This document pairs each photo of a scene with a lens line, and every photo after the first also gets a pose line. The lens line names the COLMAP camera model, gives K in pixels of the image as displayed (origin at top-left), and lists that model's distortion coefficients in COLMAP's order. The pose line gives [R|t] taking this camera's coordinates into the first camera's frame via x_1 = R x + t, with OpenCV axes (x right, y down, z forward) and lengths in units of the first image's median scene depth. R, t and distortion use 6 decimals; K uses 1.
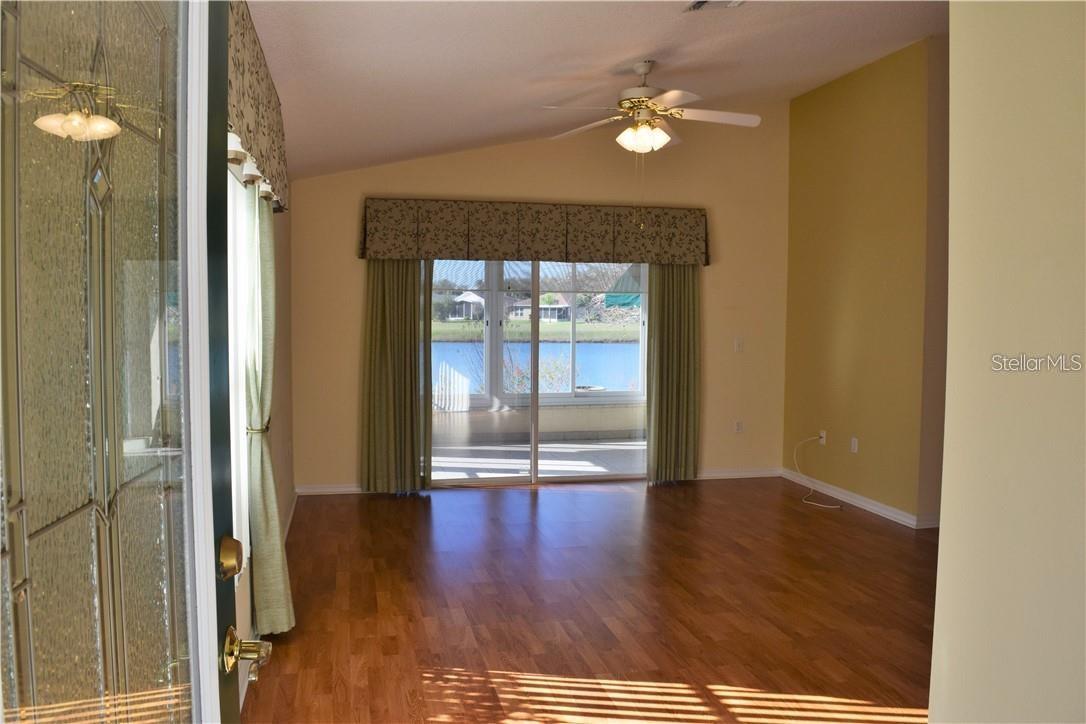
lens RADIAL K [[850.7, 0, 540.5], [0, 850.7, 362.2], [0, 0, 1]] dist [-0.096987, 0.020882]
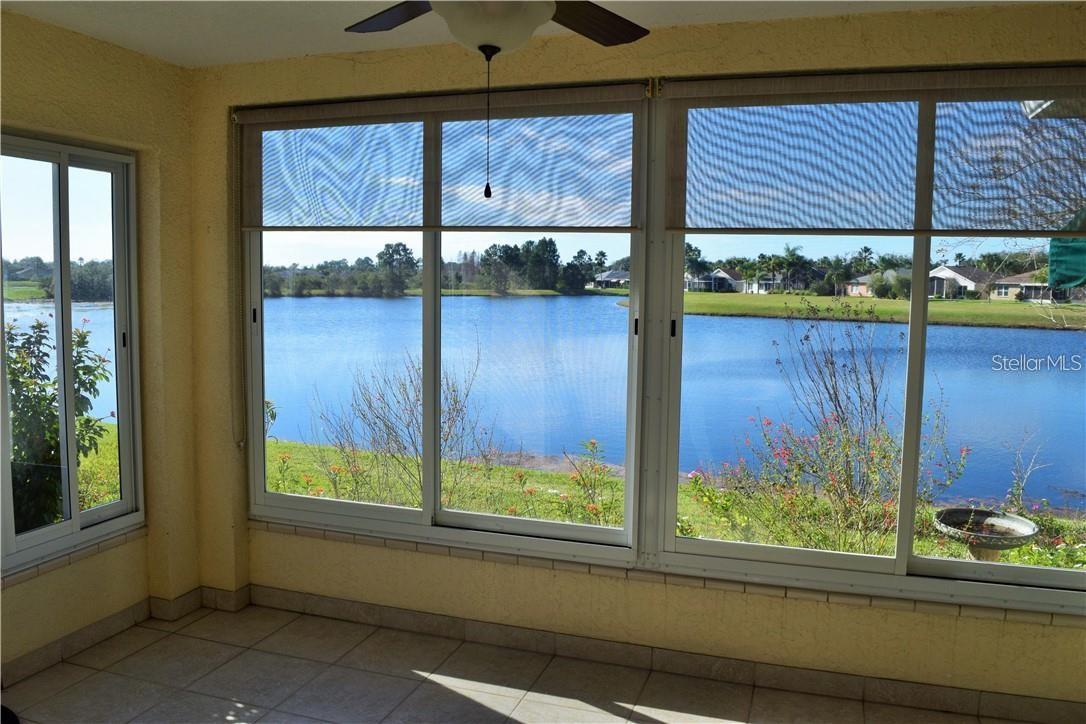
lens RADIAL K [[850.7, 0, 540.5], [0, 850.7, 362.2], [0, 0, 1]] dist [-0.096987, 0.020882]
pose [[0.857141, 0.055473, -0.512086, 0.110201], [-0.039924, 0.998348, 0.041323, -0.062874], [0.513532, -0.014975, 0.857940, 0.983506]]
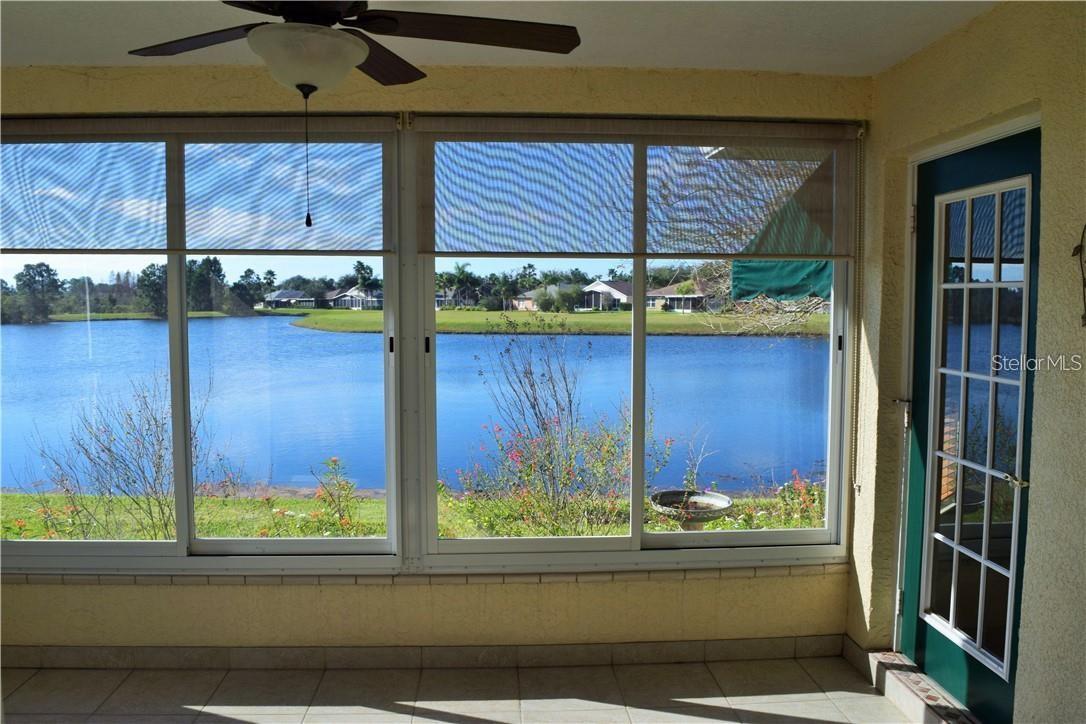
lens RADIAL K [[850.7, 0, 540.5], [0, 850.7, 362.2], [0, 0, 1]] dist [-0.096987, 0.020882]
pose [[0.987312, 0.005945, -0.158679, 0.078557], [-0.004120, 0.999922, 0.011826, -0.061099], [0.158737, -0.011022, 0.987259, 0.937369]]
